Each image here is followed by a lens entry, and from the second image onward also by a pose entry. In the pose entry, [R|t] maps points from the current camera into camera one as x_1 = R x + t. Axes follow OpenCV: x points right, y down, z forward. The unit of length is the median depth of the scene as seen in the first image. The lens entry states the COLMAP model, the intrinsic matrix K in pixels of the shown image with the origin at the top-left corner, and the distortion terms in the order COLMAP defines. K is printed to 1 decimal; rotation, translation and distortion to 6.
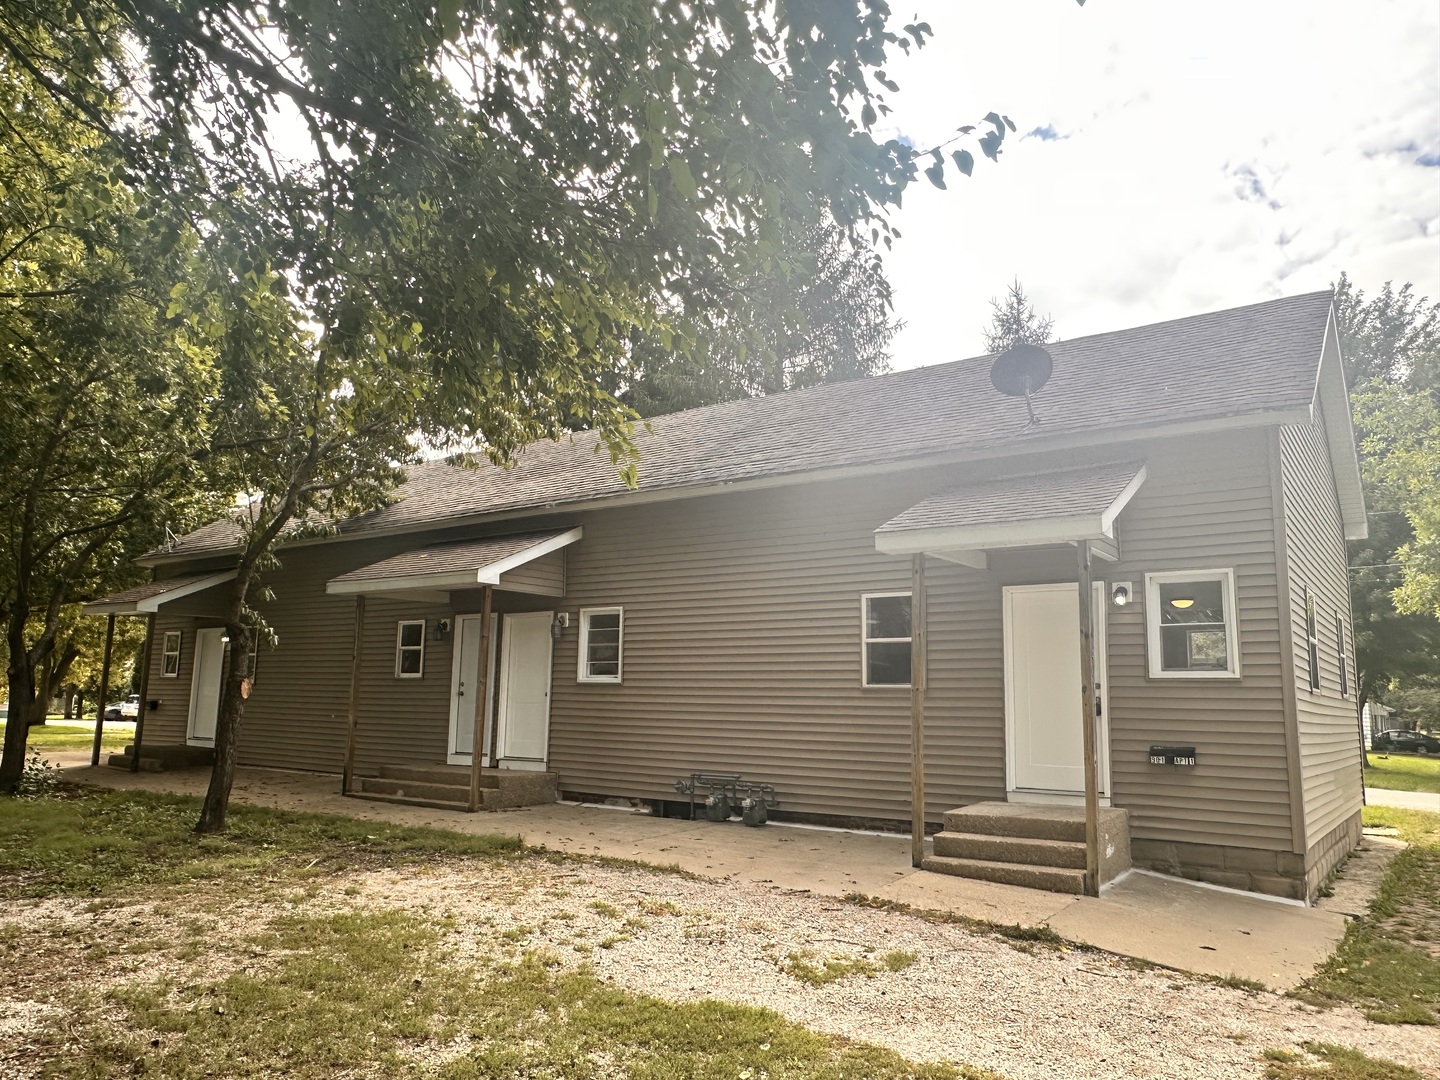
lens RADIAL K [[1007.9, 0, 715.9], [0, 1007.9, 545.0], [0, 0, 1]] dist [-0.014347, 0.005673]
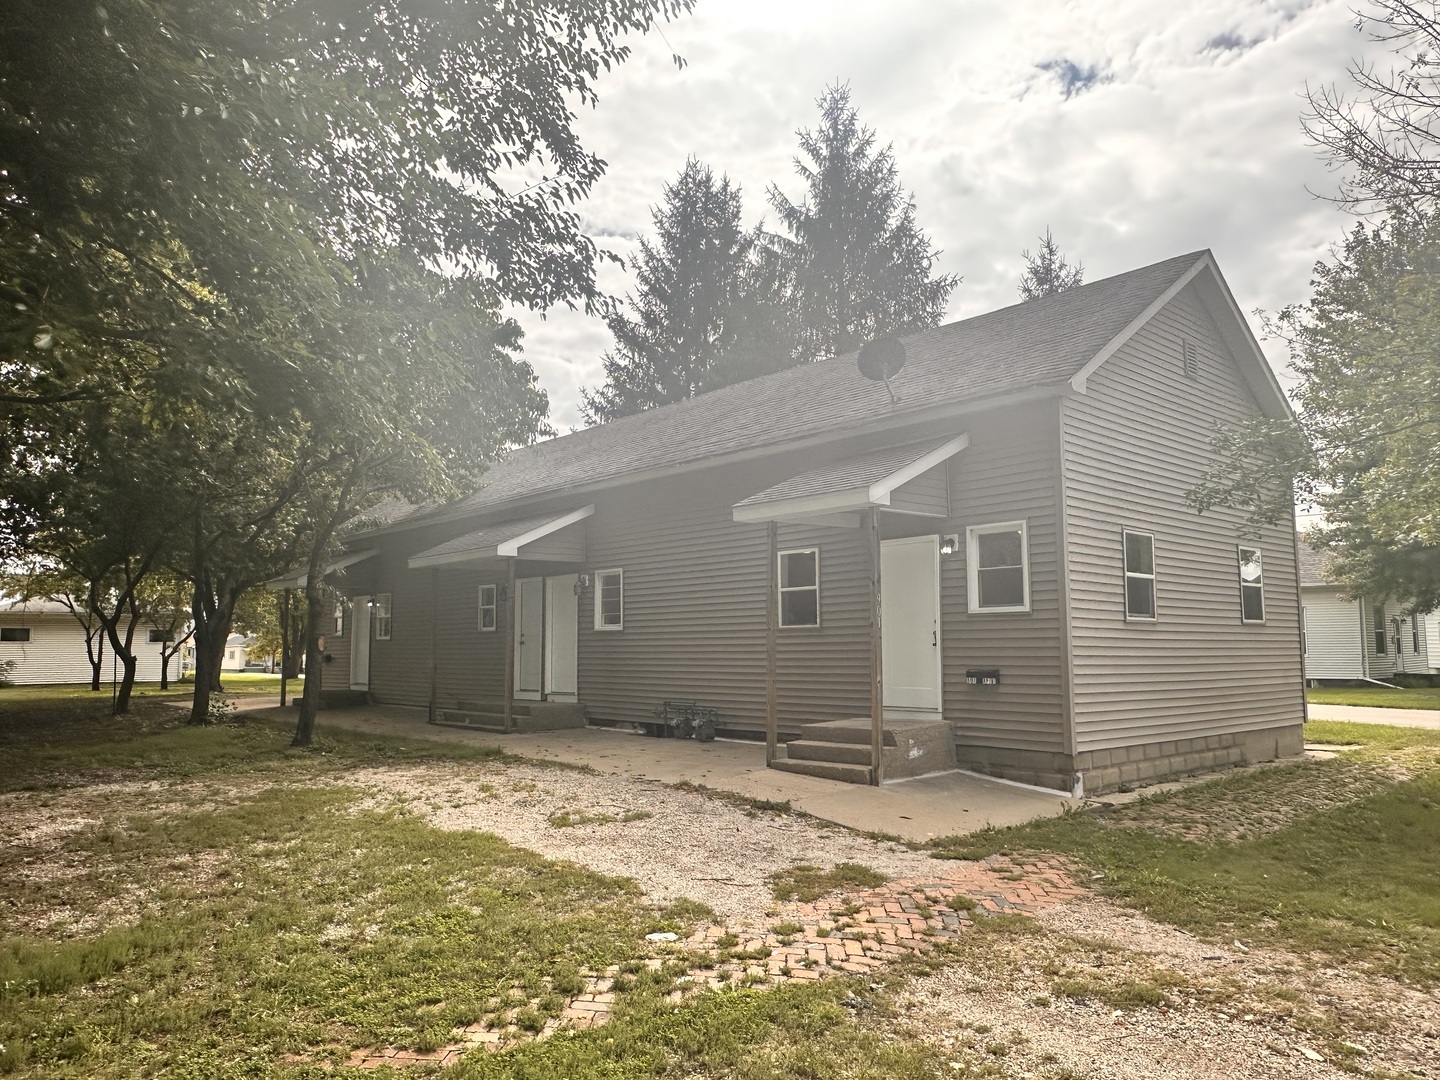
lens RADIAL K [[1007.9, 0, 716.3], [0, 1007.9, 542.6], [0, 0, 1]] dist [-0.014347, 0.005673]
pose [[0.974785, -0.050007, -0.217472, 0.328458], [0.061311, 0.997079, 0.045543, -0.021410], [0.214559, -0.057728, 0.975003, -0.193586]]
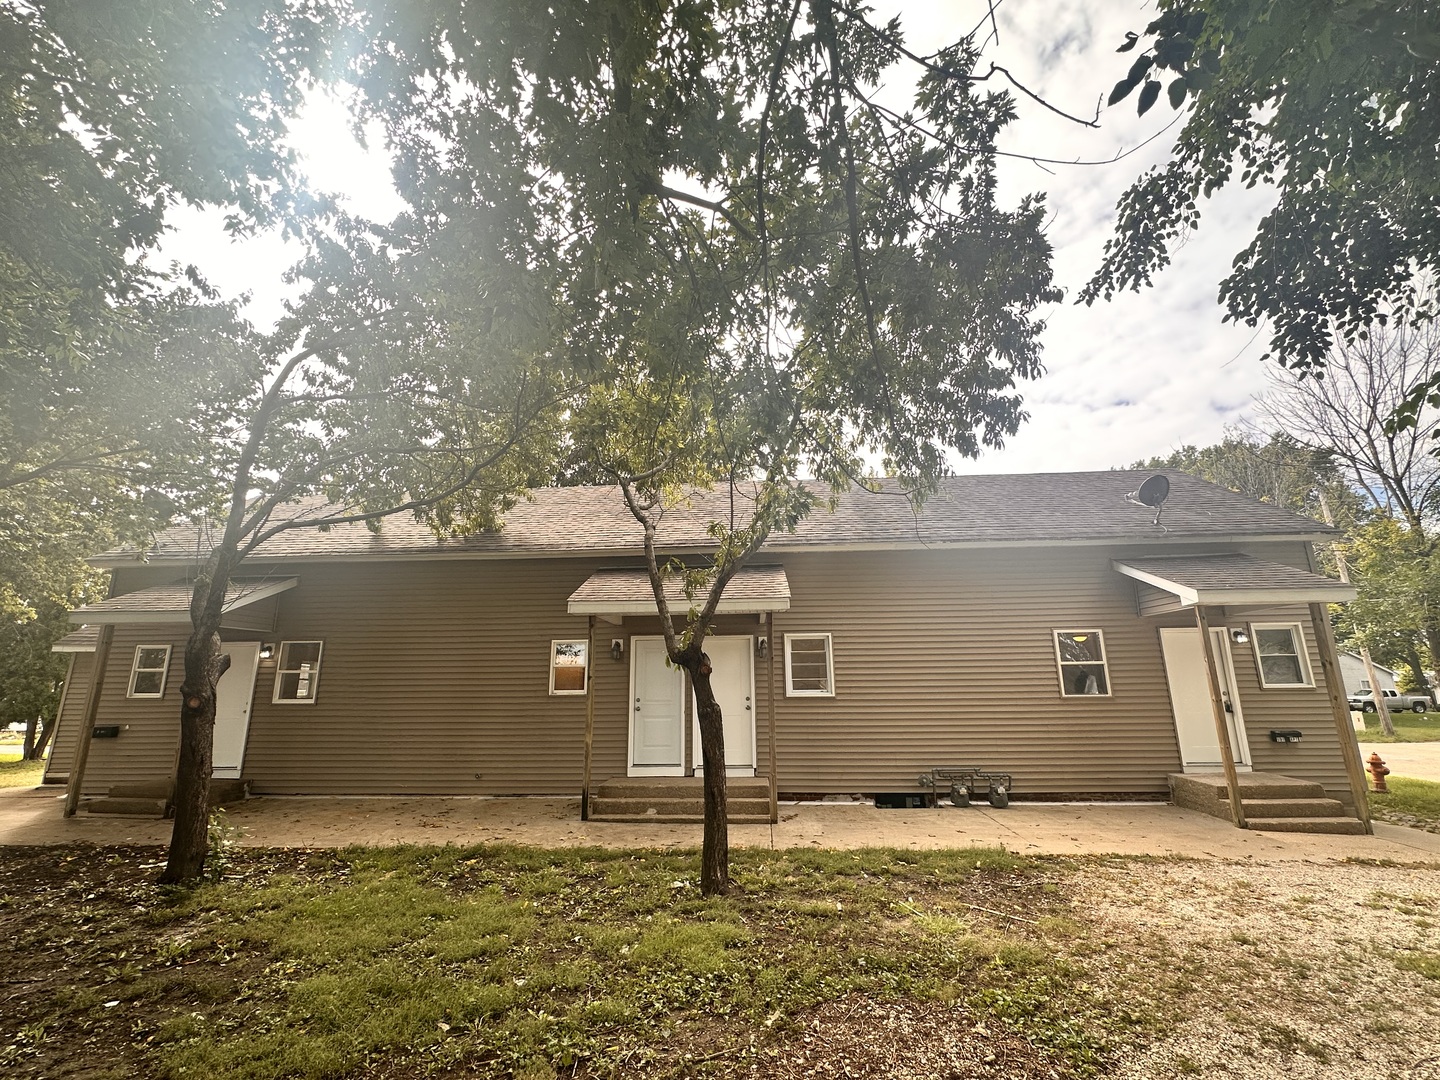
lens RADIAL K [[625.5, 0, 719.4], [0, 625.5, 562.7], [0, 0, 1]] dist [-0.005048, 0.000003]
pose [[0.852696, 0.099859, 0.512774, -0.691352], [-0.059584, 0.993746, -0.094443, 0.063877], [-0.518998, 0.049978, 0.853313, 0.478897]]
